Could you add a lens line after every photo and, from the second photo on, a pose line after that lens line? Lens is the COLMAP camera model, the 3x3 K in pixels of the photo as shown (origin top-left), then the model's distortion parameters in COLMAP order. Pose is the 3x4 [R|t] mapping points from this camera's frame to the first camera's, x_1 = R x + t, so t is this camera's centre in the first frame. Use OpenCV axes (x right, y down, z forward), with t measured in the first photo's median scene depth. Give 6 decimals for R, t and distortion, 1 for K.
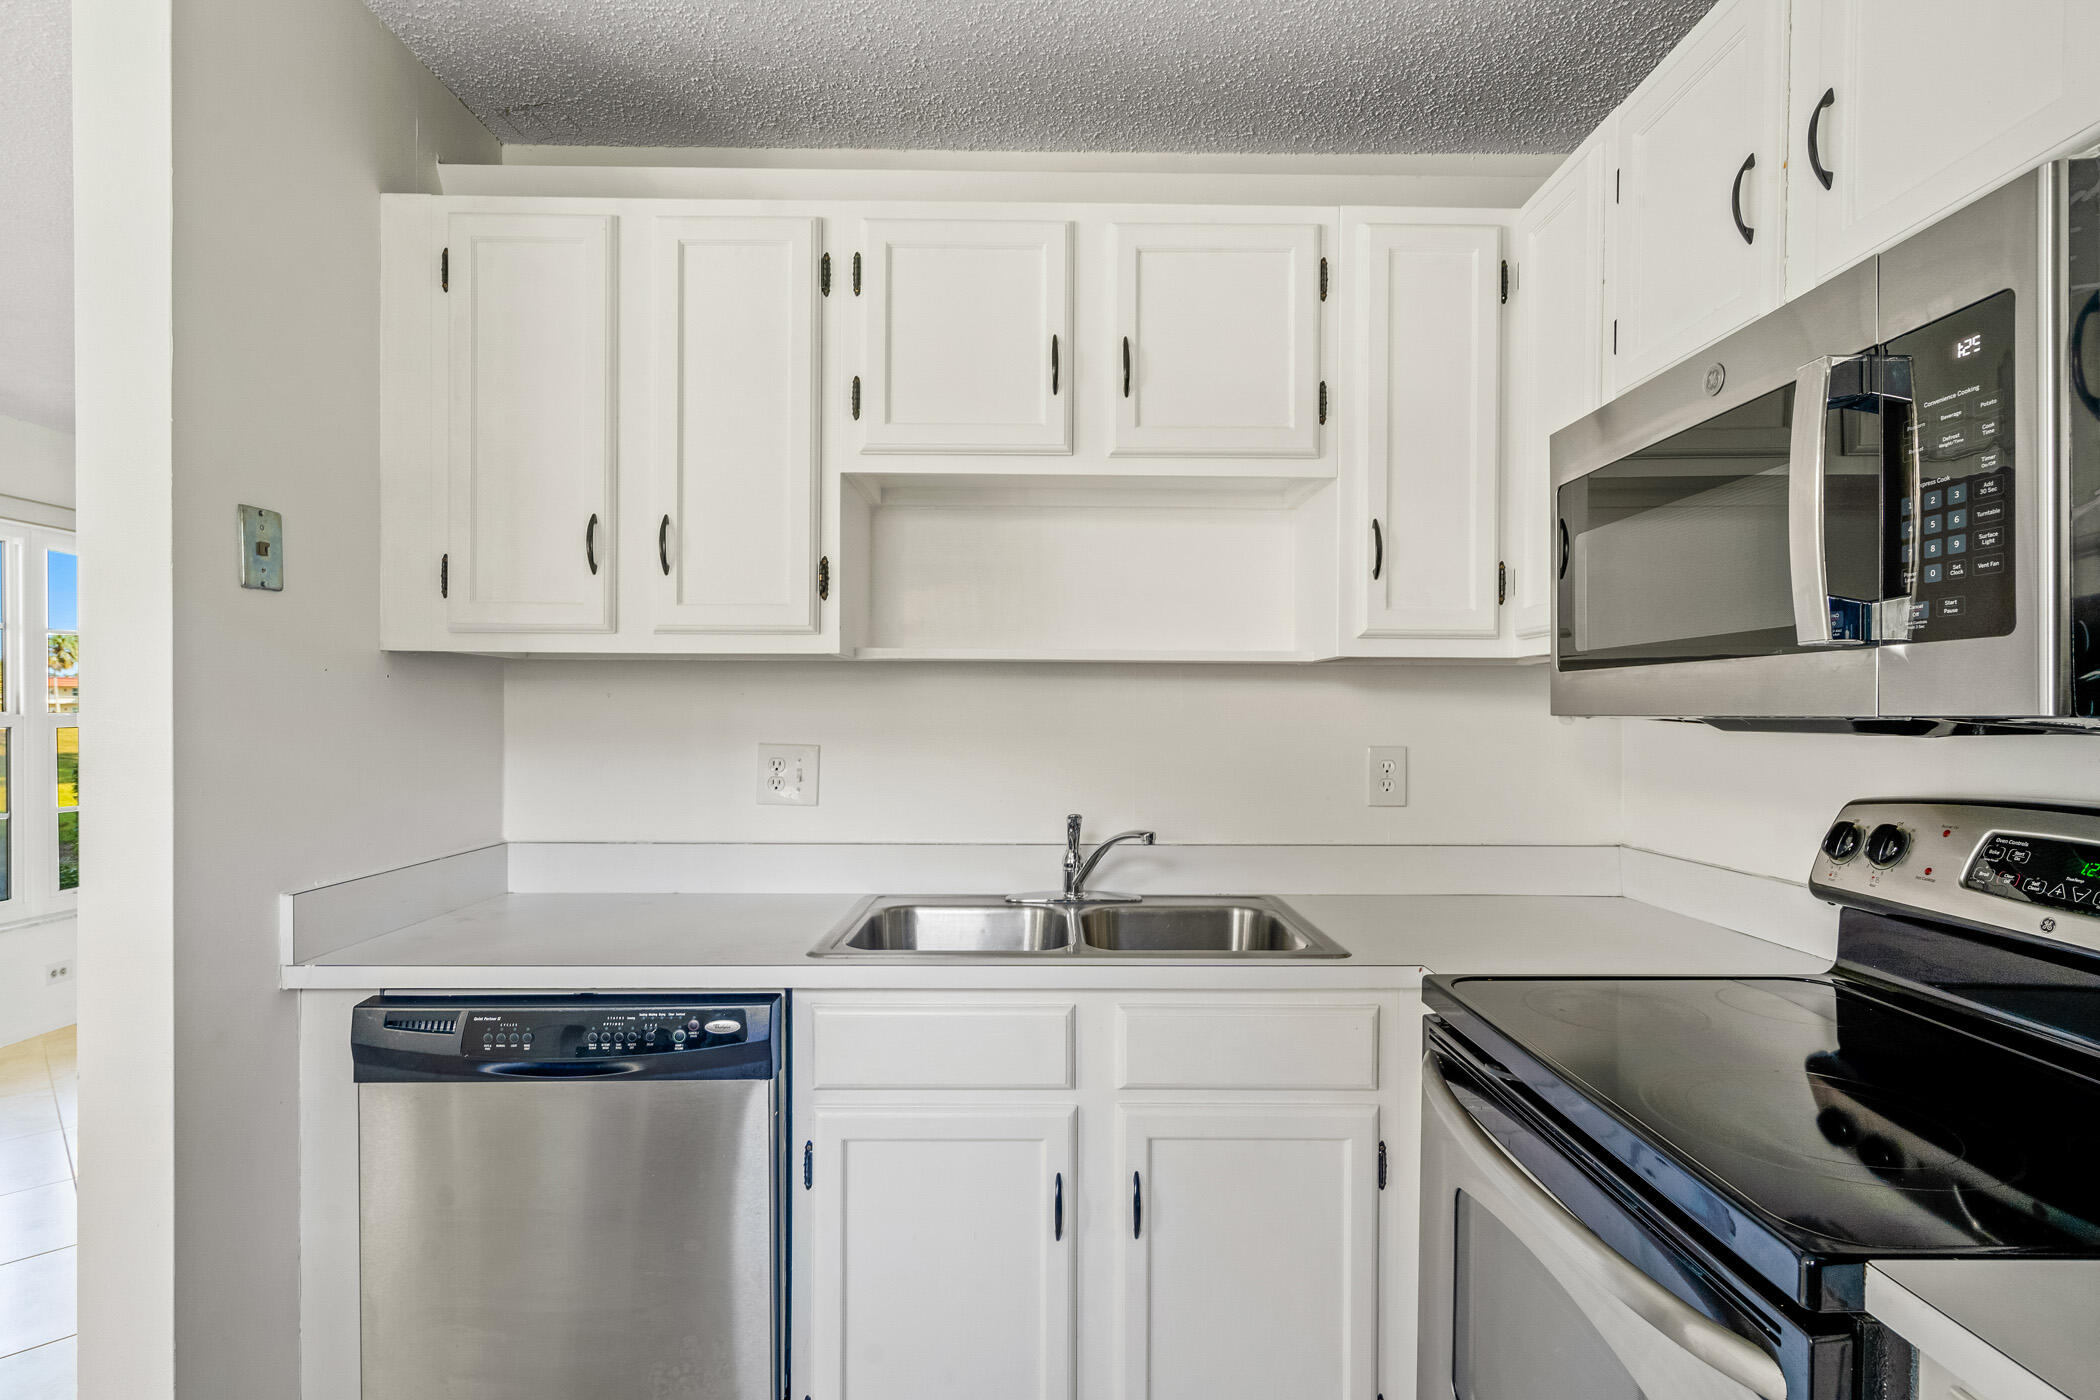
lens RADIAL K [[1055.4, 0, 1065.8], [0, 1055.4, 713.9], [0, 0, 1]] dist [0.003562, 0.000689]
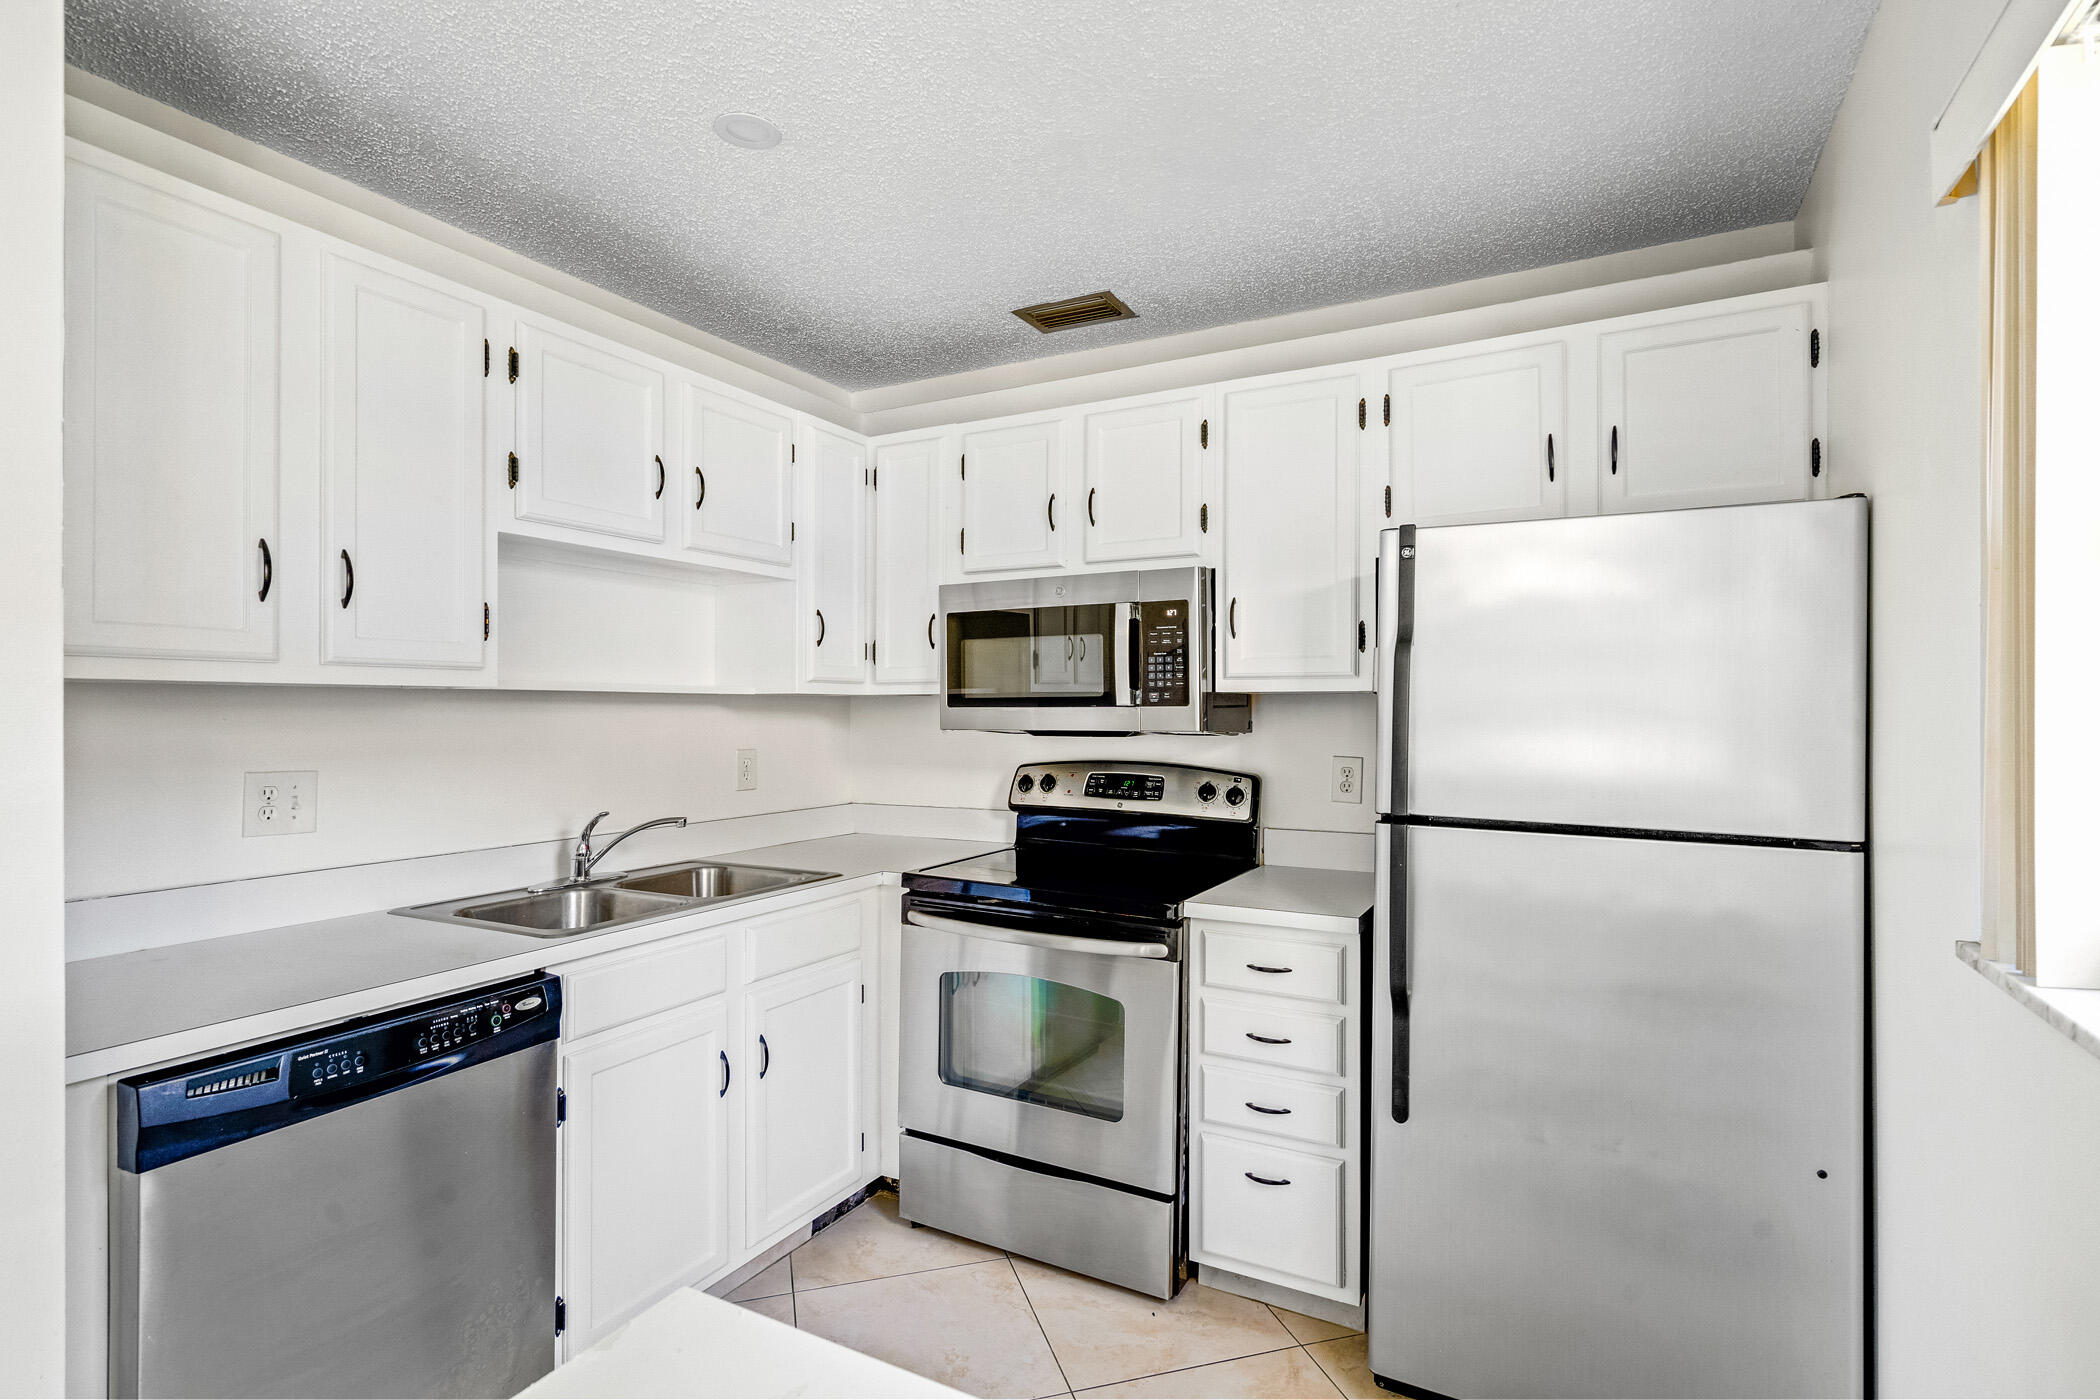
lens RADIAL K [[990.5, 0, 1040.8], [0, 990.5, 700.6], [0, 0, 1]] dist [-0.004431, 0.003104]
pose [[0.500808, 0.003970, 0.865549, -1.014172], [0.005978, 0.999950, -0.008045, -0.035607], [-0.865538, 0.009204, 0.500759, -0.069838]]
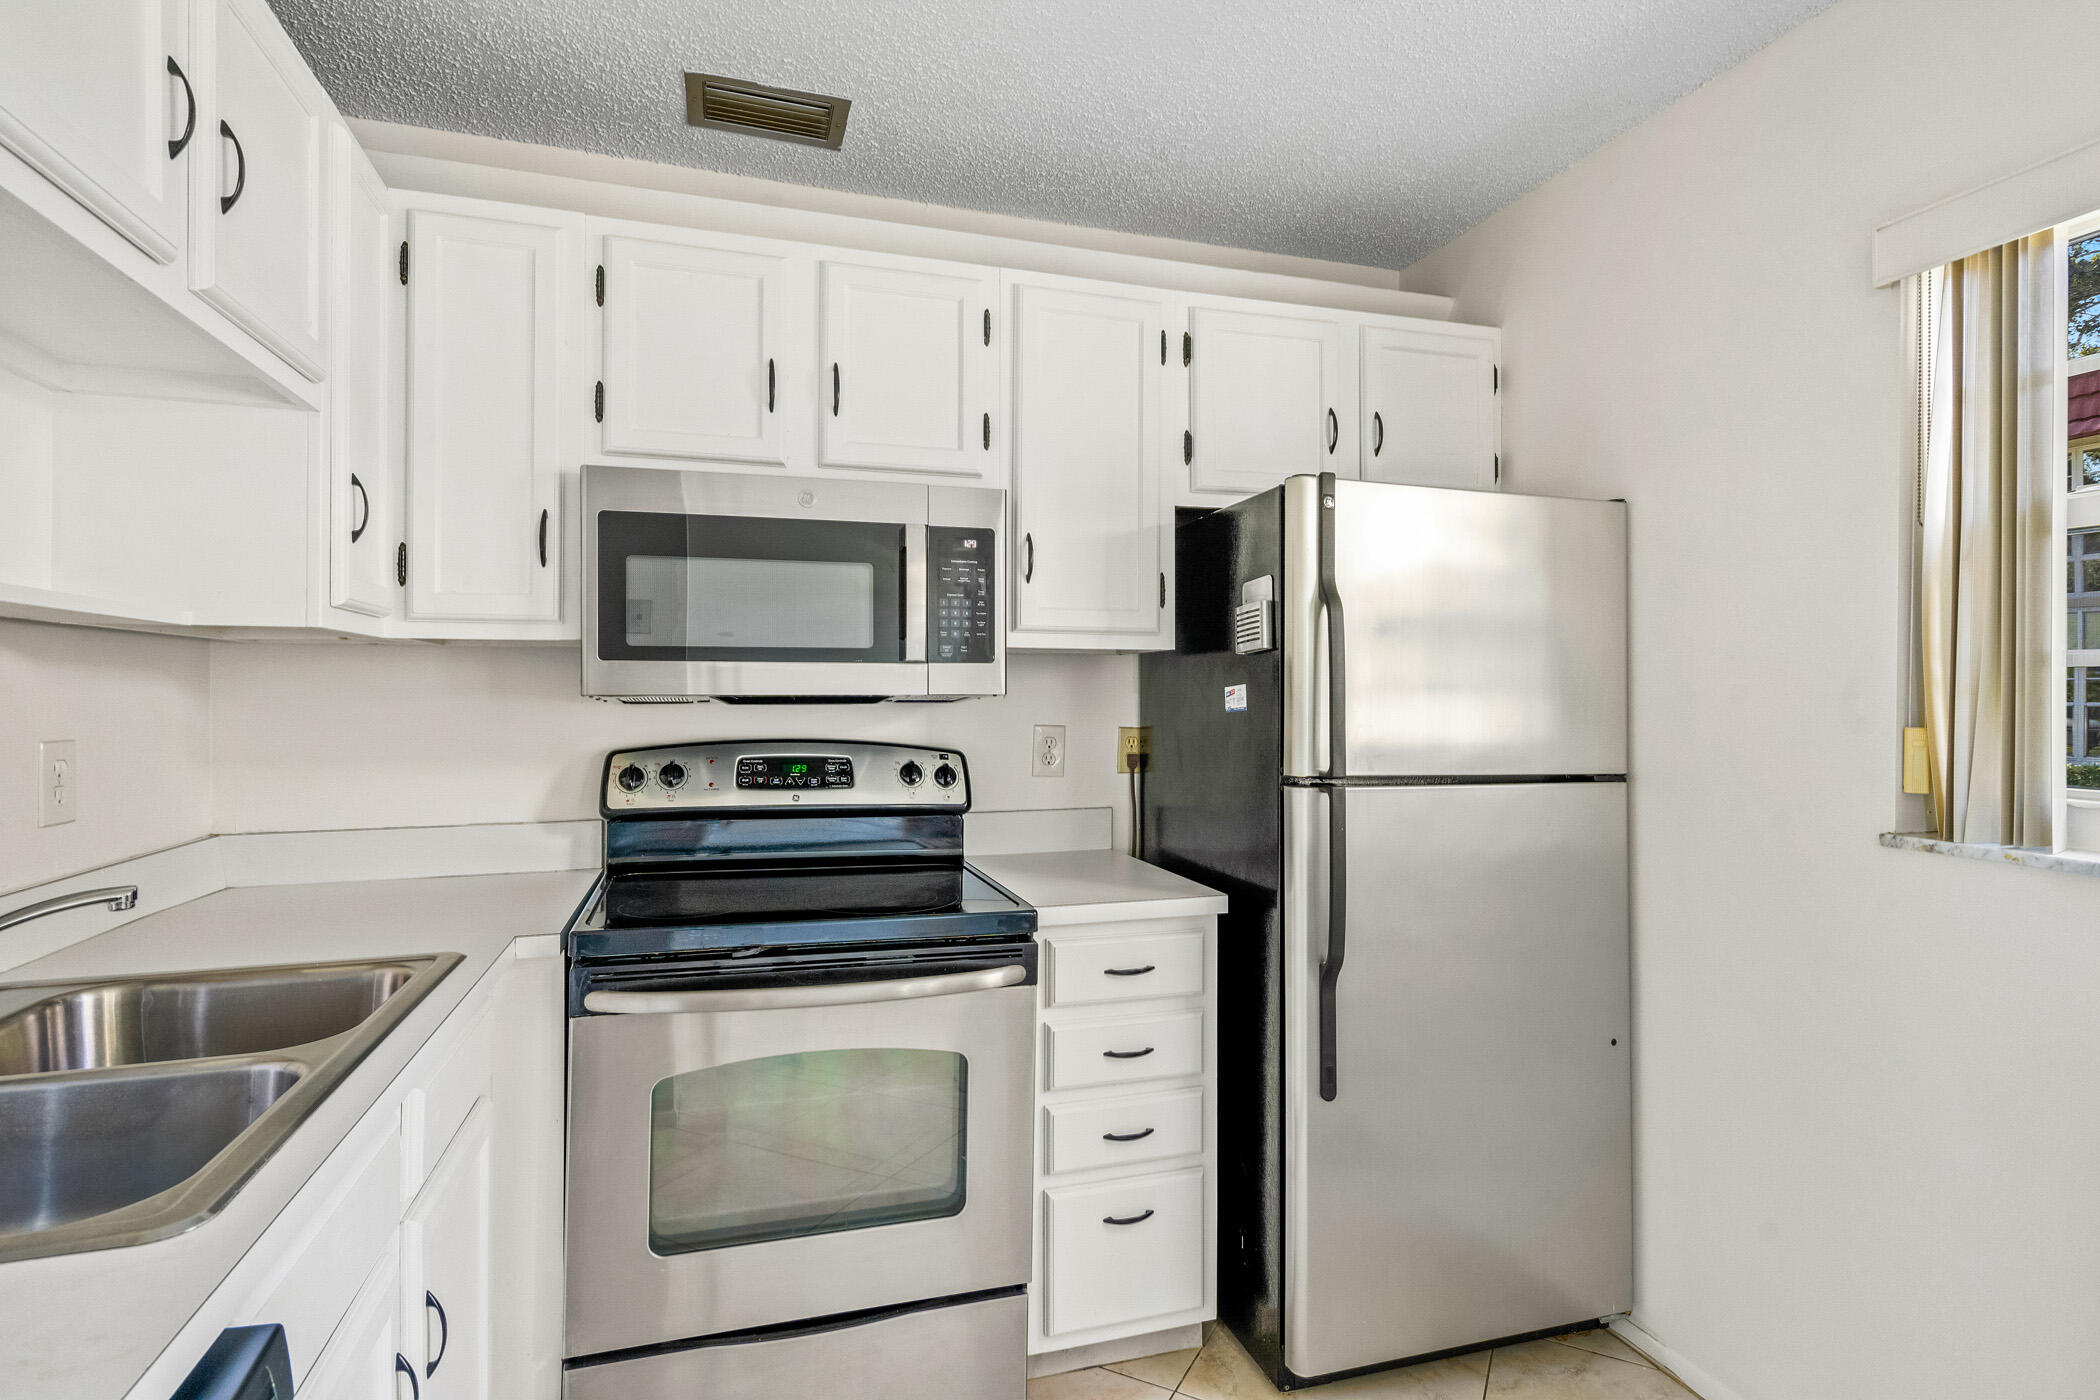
lens RADIAL K [[1055.4, 0, 1043.0], [0, 1055.4, 684.7], [0, 0, 1]] dist [0.003562, 0.000689]
pose [[-0.270037, 0.002040, 0.962848, -0.839728], [0.000512, 0.999998, -0.001975, -0.008101], [-0.962850, -0.000040, -0.270038, 0.810880]]
